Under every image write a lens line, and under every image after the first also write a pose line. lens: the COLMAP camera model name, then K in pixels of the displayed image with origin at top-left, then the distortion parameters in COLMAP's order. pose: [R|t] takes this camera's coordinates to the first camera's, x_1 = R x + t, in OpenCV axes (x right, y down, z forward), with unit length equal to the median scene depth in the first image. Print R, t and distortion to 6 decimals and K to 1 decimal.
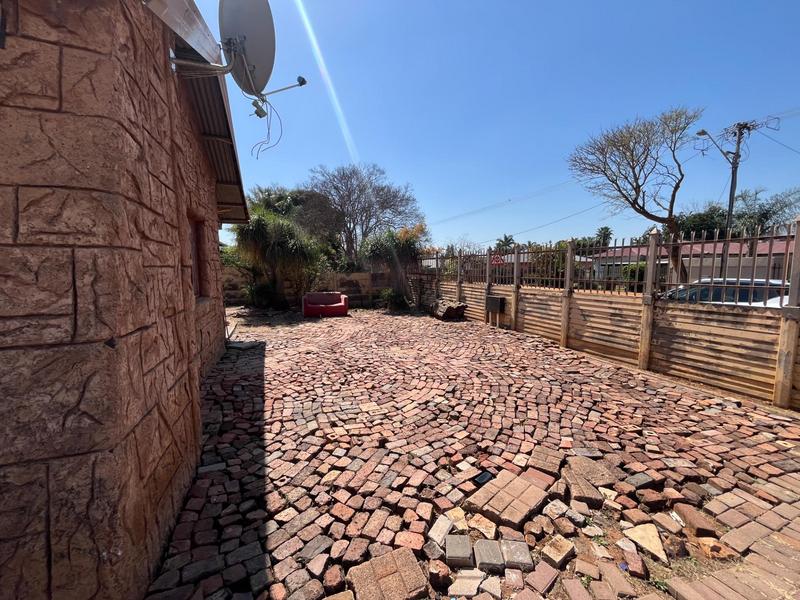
lens RADIAL K [[322.2, 0, 398.8], [0, 322.2, 301.8], [0, 0, 1]] dist [-0.005077, 0.000532]
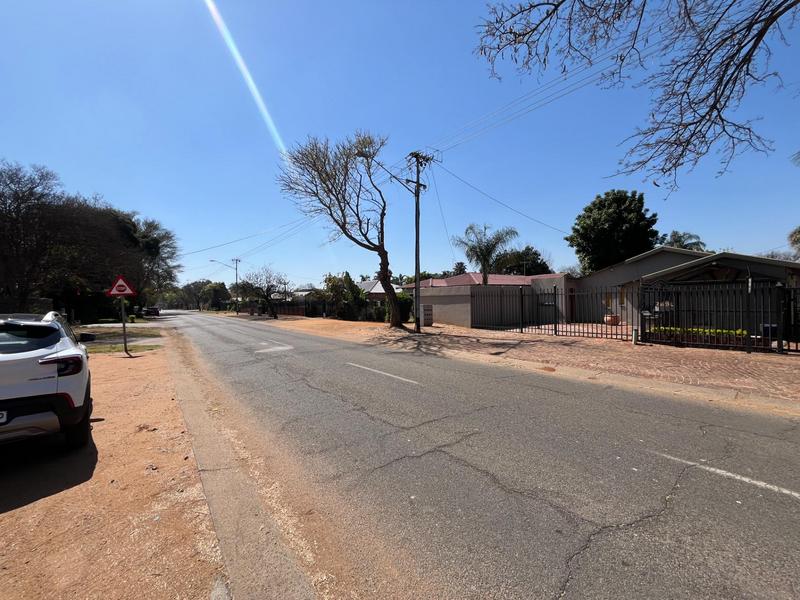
lens RADIAL K [[322.2, 0, 399.0], [0, 322.2, 299.0], [0, 0, 1]] dist [-0.005077, 0.000532]
pose [[0.958894, -0.009054, 0.283621, 1.629398], [0.040019, 0.993816, -0.103575, -0.004857], [-0.280930, 0.110667, 0.953326, 0.234938]]
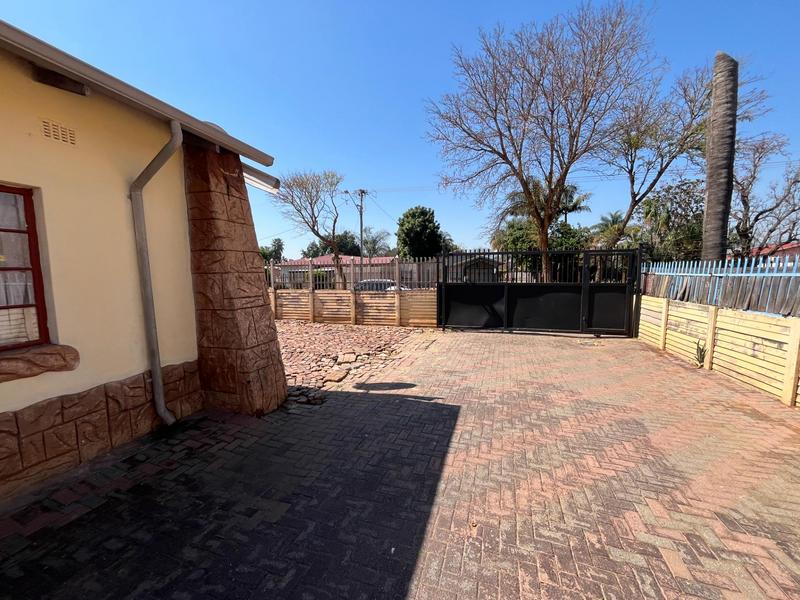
lens RADIAL K [[322.2, 0, 398.1], [0, 322.2, 304.4], [0, 0, 1]] dist [-0.005077, 0.000532]
pose [[0.598188, -0.085271, 0.796806, -0.541989], [0.094057, 0.994921, 0.035861, 0.027081], [-0.795817, 0.053493, 0.603170, -0.365913]]
